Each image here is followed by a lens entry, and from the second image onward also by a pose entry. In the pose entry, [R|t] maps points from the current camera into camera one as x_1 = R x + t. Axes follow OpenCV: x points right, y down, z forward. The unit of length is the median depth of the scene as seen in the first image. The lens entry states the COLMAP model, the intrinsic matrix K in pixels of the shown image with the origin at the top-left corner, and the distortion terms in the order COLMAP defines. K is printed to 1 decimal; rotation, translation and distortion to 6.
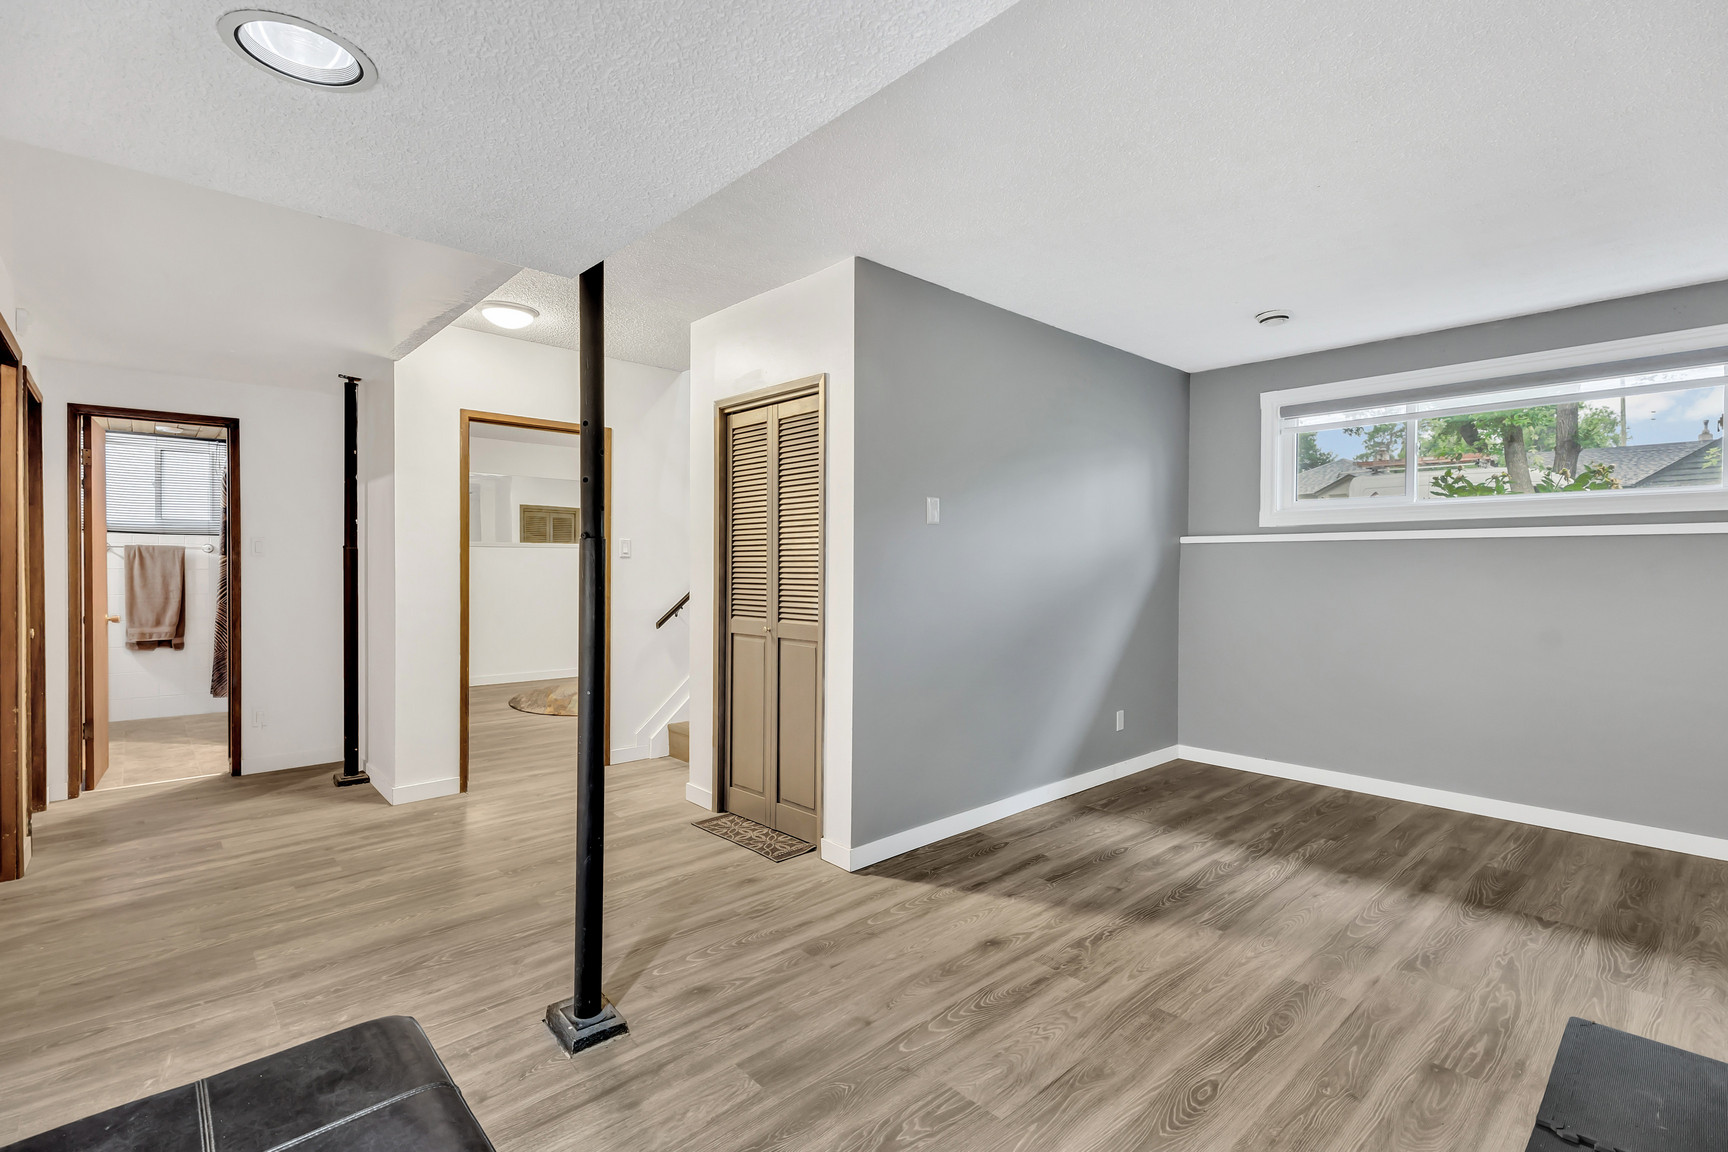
lens RADIAL K [[787.3, 0, 861.4], [0, 787.3, 573.8], [0, 0, 1]] dist [0.013718, -0.006253]
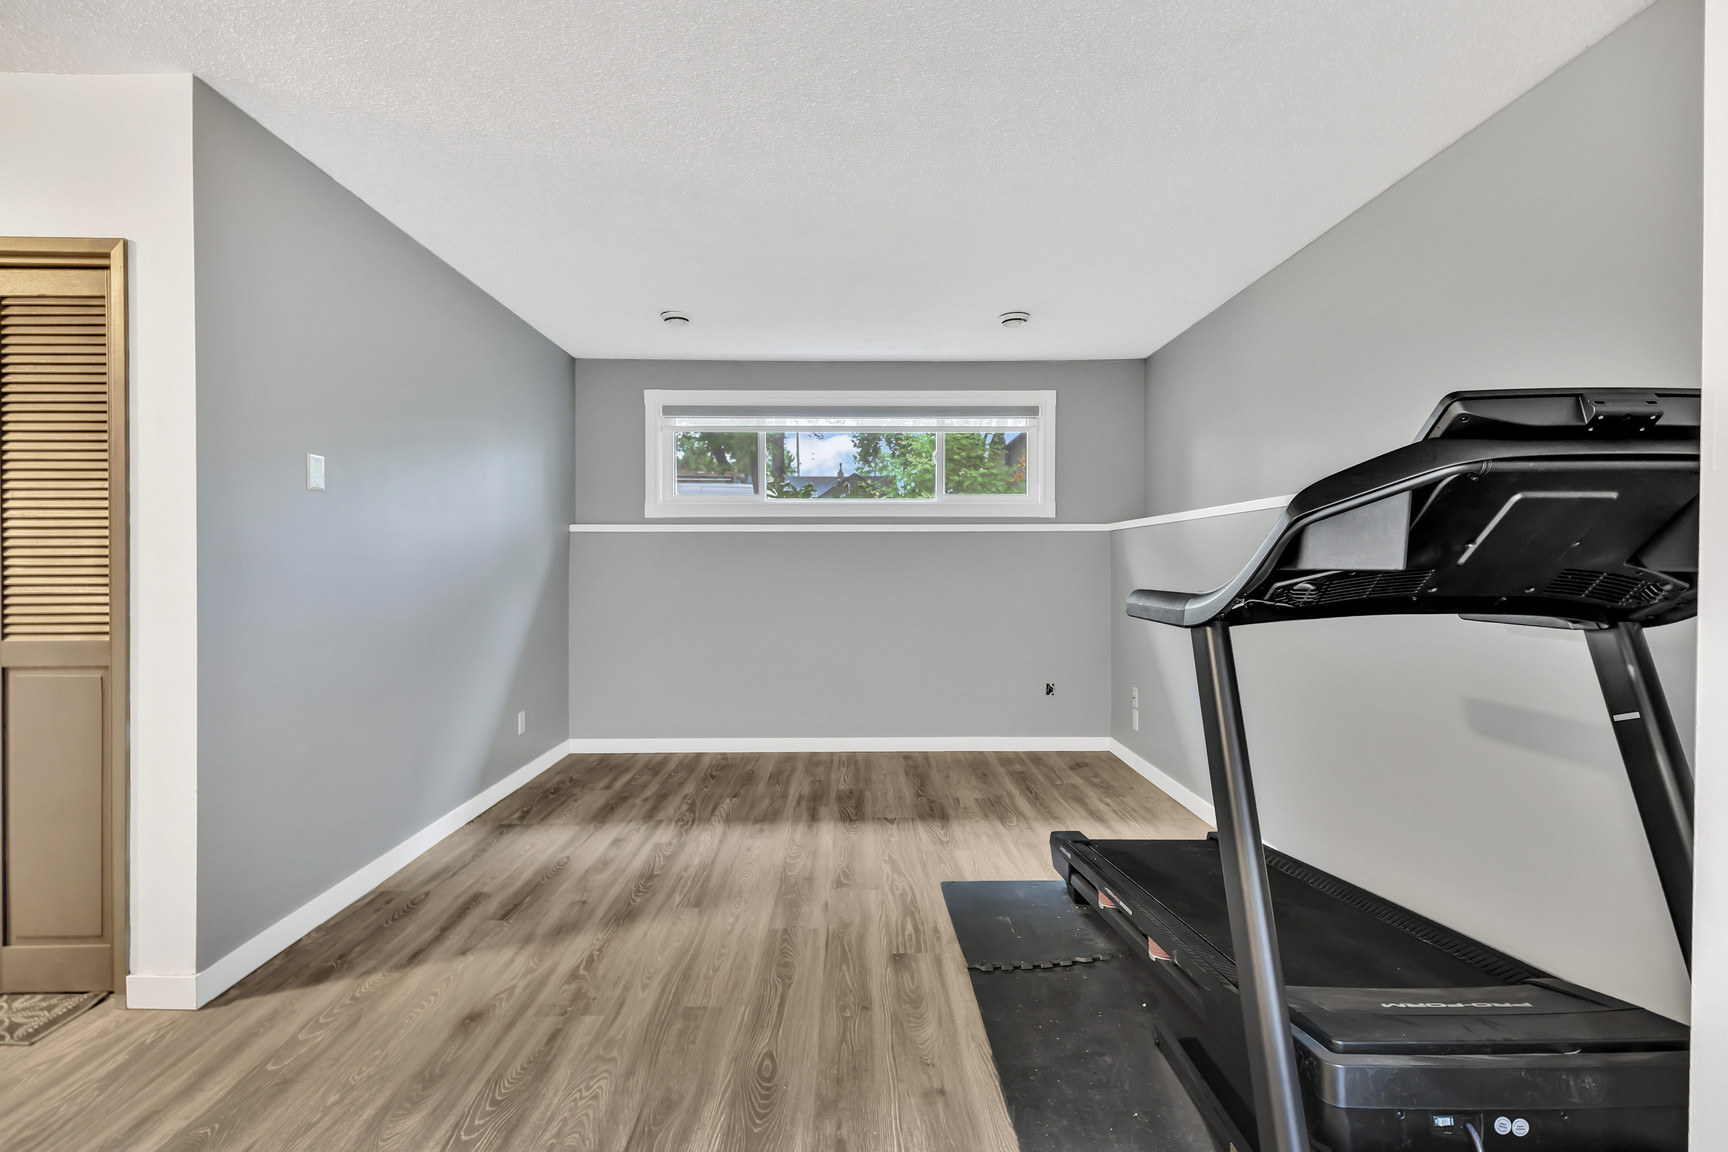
lens RADIAL K [[787.3, 0, 869.6], [0, 787.3, 570.1], [0, 0, 1]] dist [0.013718, -0.006253]
pose [[0.669644, -0.012049, 0.742584, -0.125536], [0.012086, 0.999913, 0.005326, 0.014744], [-0.742584, 0.005408, 0.669732, 0.138438]]
